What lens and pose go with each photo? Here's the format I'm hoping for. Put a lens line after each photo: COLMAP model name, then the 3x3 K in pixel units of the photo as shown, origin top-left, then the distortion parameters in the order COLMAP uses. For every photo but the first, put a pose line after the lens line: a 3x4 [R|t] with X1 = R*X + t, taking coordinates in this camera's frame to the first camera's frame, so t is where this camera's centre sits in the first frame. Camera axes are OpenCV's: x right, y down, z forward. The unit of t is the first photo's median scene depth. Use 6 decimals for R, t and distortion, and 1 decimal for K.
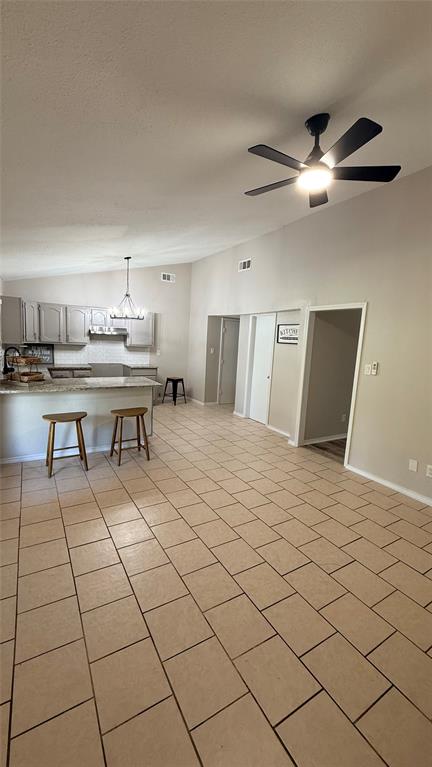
lens RADIAL K [[306.2, 0, 214.9], [0, 306.2, 383.5], [0, 0, 1]] dist [0.001131, 0.000134]
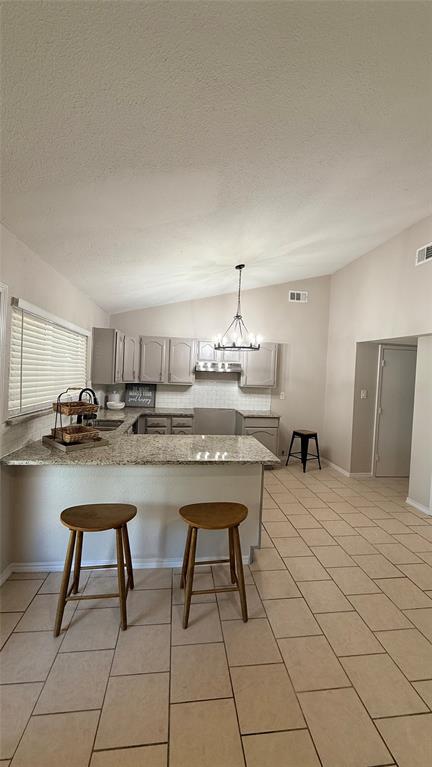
lens RADIAL K [[306.2, 0, 217.4], [0, 306.2, 383.2], [0, 0, 1]] dist [0.001131, 0.000134]
pose [[0.916646, -0.000892, -0.399698, -0.036936], [-0.050240, 0.991810, -0.117430, -0.039878], [0.396529, 0.127722, 0.909094, 0.295270]]
